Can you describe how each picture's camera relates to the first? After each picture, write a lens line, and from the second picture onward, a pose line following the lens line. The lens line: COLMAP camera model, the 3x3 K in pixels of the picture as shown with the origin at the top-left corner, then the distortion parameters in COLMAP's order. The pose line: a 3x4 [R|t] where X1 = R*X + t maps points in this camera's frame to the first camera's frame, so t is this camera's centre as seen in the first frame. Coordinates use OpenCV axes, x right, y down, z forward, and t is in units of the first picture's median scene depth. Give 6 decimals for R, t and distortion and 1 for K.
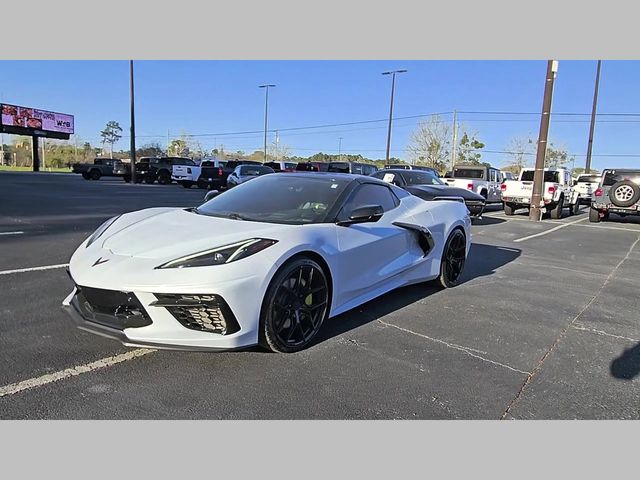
lens RADIAL K [[436.0, 0, 311.8], [0, 436.0, 241.5], [0, 0, 1]] dist [0.010081, -0.006557]
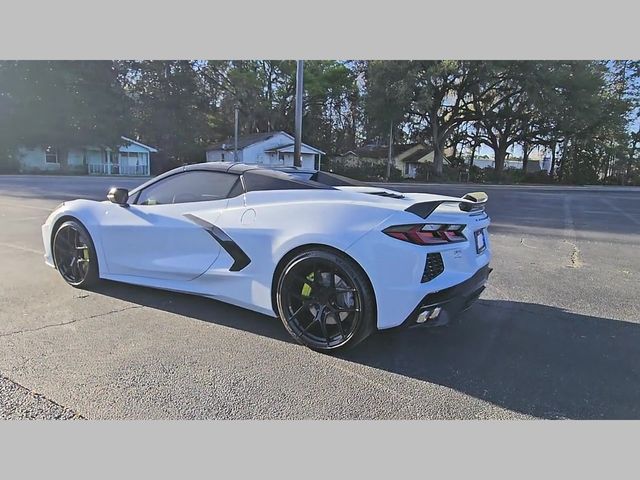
lens RADIAL K [[433.4, 0, 314.6], [0, 433.4, 242.0], [0, 0, 1]] dist [0.007751, -0.001329]
pose [[0.155973, 0.116434, -0.980875, 0.331430], [-0.160889, 0.982761, 0.091074, -0.033436], [0.974570, 0.143607, 0.172018, 0.338751]]
